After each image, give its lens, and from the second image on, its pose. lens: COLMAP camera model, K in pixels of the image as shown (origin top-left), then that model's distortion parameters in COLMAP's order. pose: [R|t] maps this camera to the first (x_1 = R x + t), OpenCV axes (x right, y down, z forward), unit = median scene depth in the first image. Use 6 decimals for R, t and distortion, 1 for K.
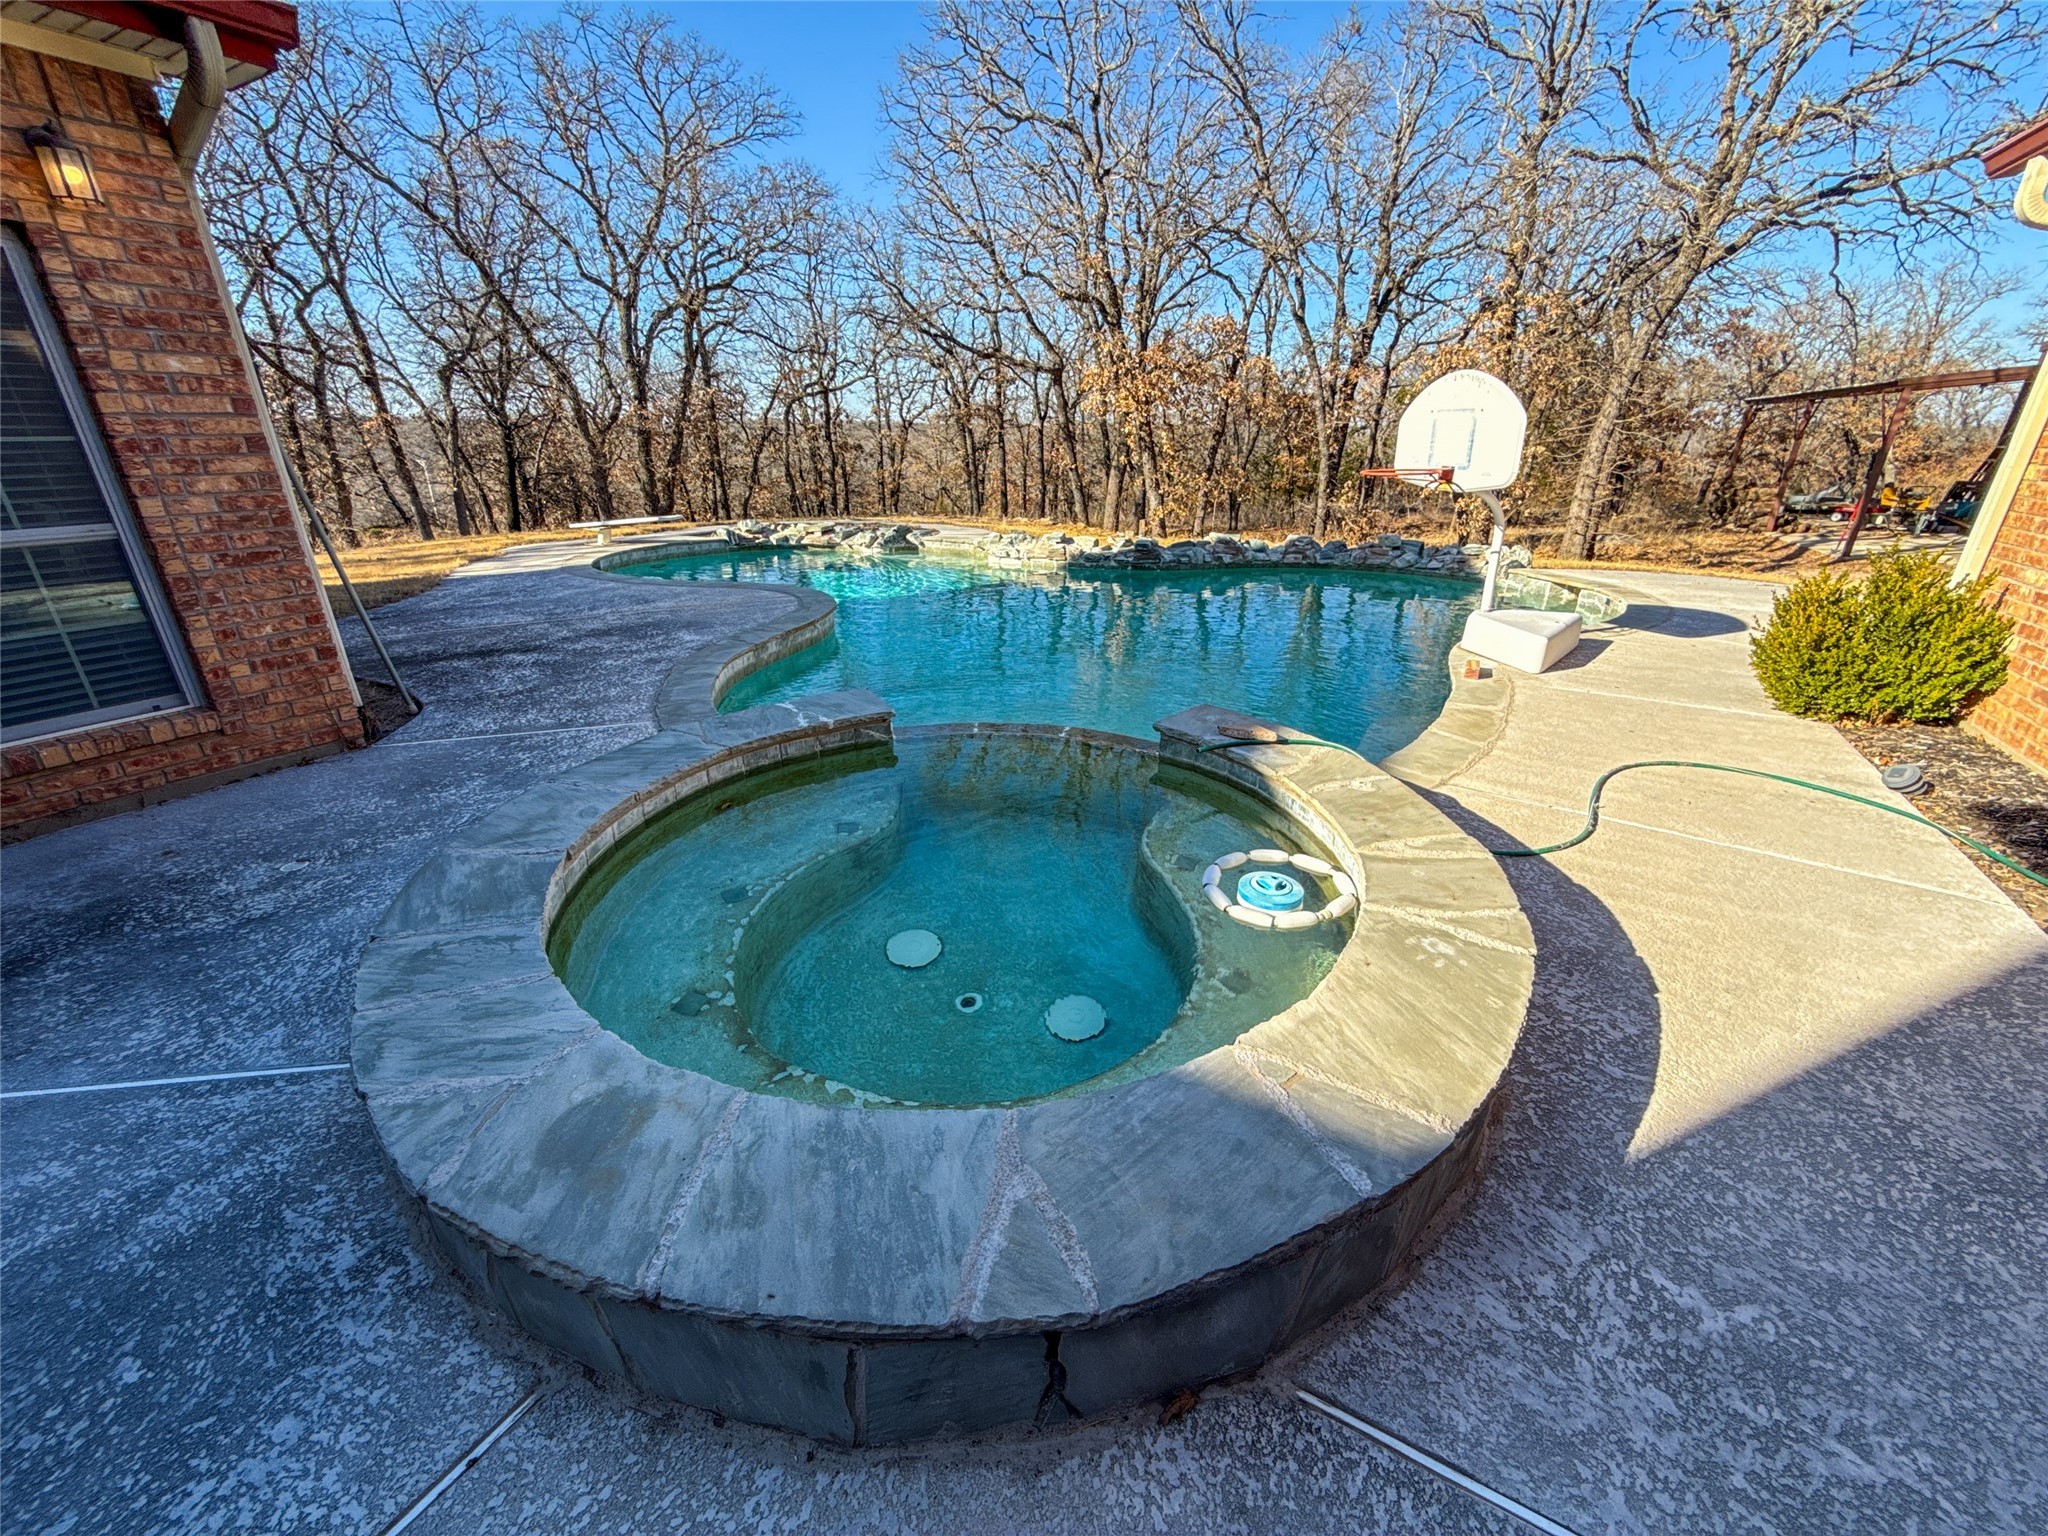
lens RADIAL K [[821.9, 0, 1023.0], [0, 821.9, 767.4], [0, 0, 1]] dist [-0.001700, -0.000038]
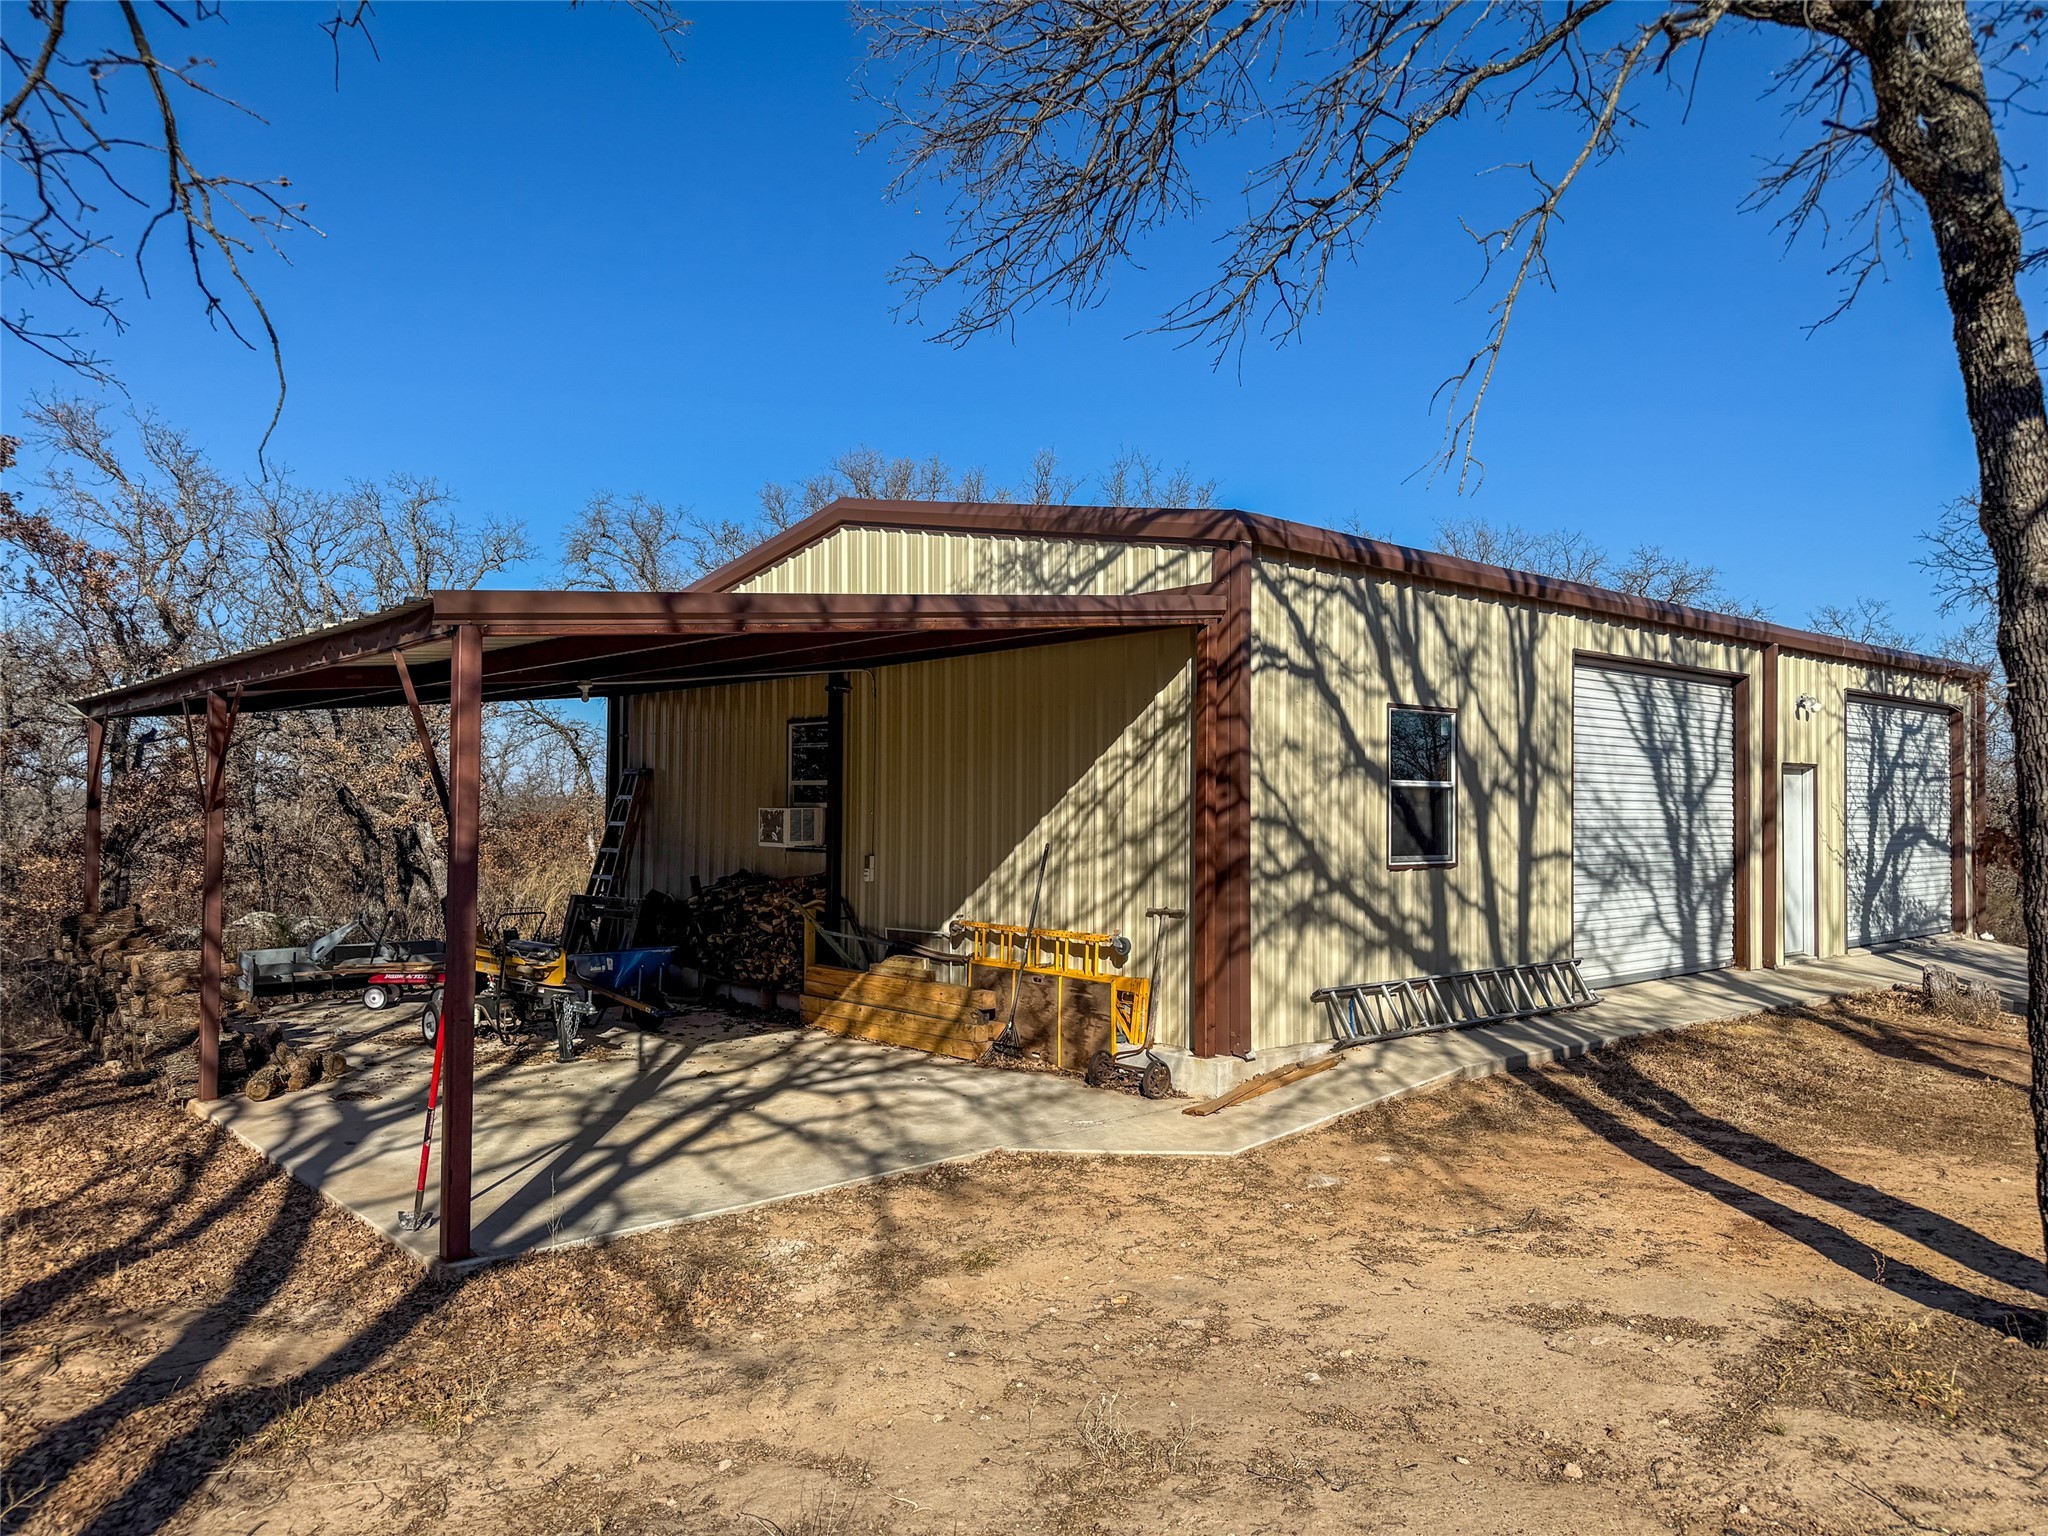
lens RADIAL K [[1432.2, 0, 1023.4], [0, 1432.2, 768.8], [0, 0, 1]] dist [0.003419, 0.001159]
pose [[0.369754, 0.026784, 0.928744, 0.474712], [0.344154, 0.924536, -0.163678, -0.187874], [-0.863041, 0.380152, 0.332633, 0.472359]]
